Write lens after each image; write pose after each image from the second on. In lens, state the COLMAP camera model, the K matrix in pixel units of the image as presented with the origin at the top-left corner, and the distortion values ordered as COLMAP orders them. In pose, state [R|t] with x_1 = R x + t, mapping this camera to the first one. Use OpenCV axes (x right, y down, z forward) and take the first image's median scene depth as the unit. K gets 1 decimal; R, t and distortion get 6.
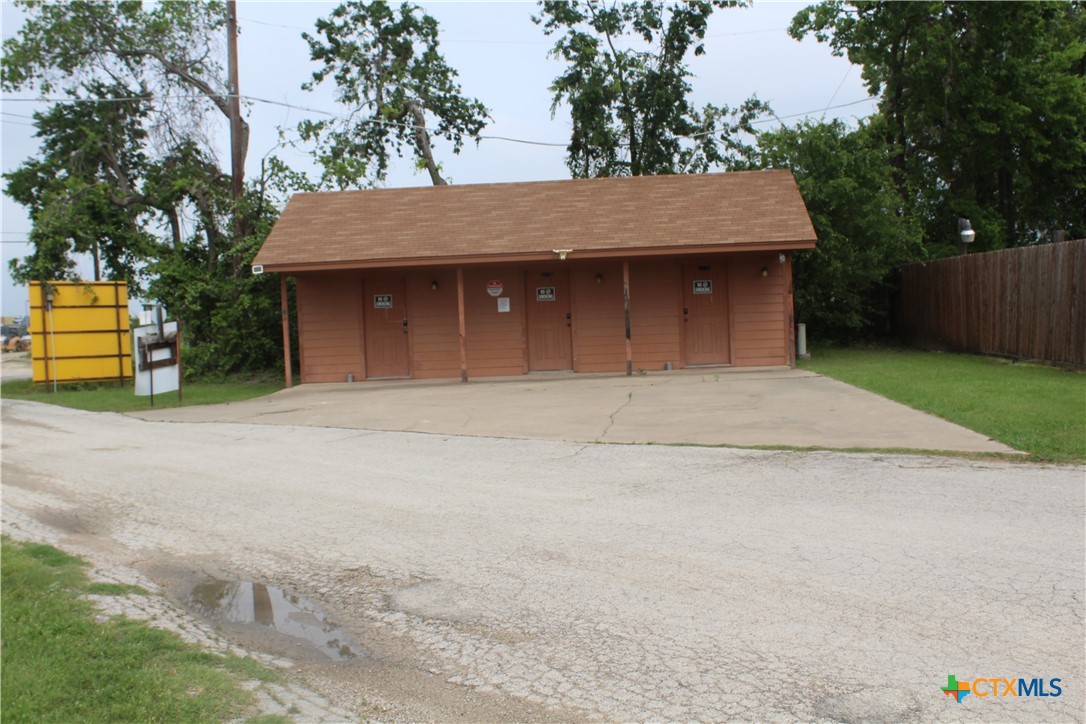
lens RADIAL K [[1210.1, 0, 542.9], [0, 1210.1, 362.2], [0, 0, 1]] dist [-0.025267, 0.000000]
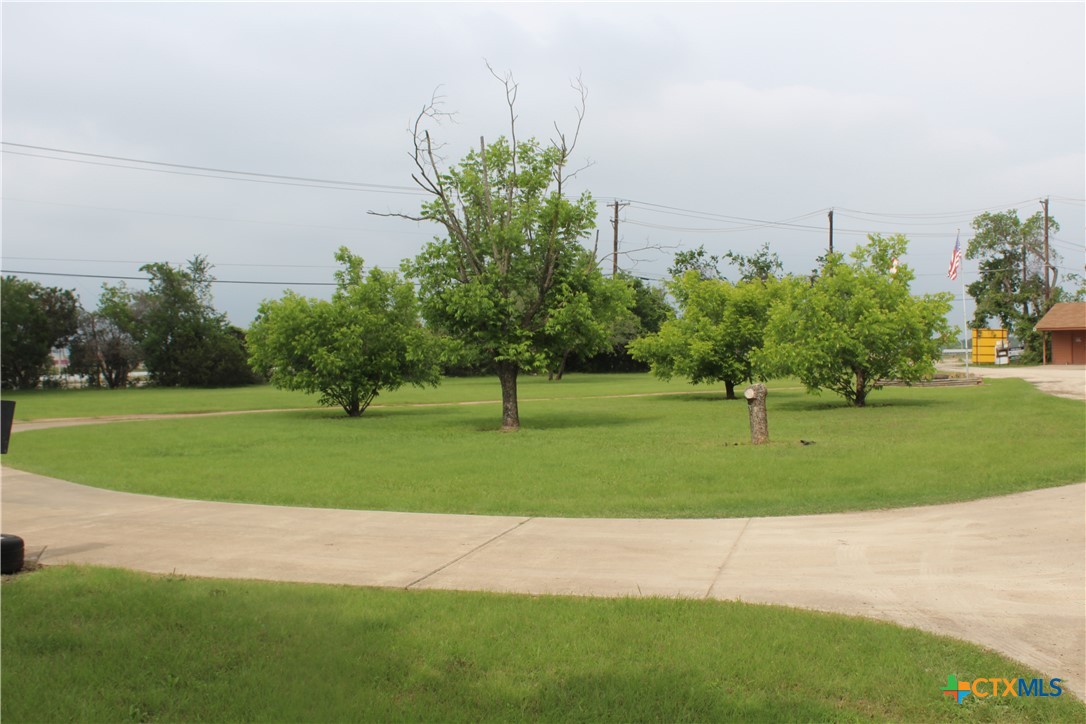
lens RADIAL K [[1177.4, 0, 542.9], [0, 1177.4, 361.3], [0, 0, 1]] dist [-0.025989, 0.000000]
pose [[0.714211, 0.035278, -0.699041, 0.798812], [-0.041752, 0.999098, 0.007762, 0.032710], [0.698684, 0.023643, 0.715039, -1.716675]]
